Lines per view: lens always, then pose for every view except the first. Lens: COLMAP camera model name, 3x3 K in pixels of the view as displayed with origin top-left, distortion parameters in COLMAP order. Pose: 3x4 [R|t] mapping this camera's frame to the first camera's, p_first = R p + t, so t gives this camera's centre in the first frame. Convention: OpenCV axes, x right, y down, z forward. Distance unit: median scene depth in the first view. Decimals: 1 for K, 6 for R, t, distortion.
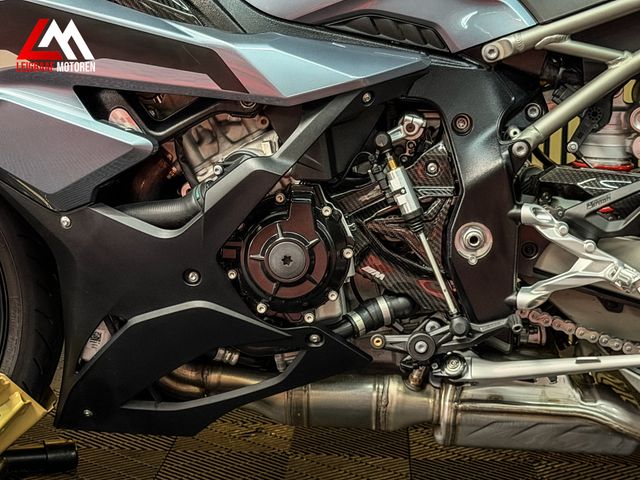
lens RADIAL K [[1435.0, 0, 320.0], [0, 1435.0, 240.0], [0, 0, 1]] dist [0.081670, 0.696875]
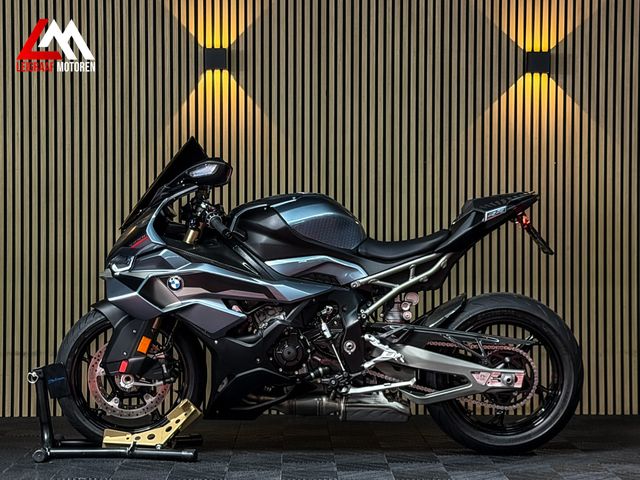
lens RADIAL K [[1435.0, 0, 320.0], [0, 1435.0, 240.0], [0, 0, 1]] dist [0.081670, 0.696875]
pose [[0.998137, -0.013890, 0.059411, -0.133047], [0.021744, 0.990787, -0.133672, 0.181652], [-0.057007, 0.134714, 0.989243, -2.031750]]
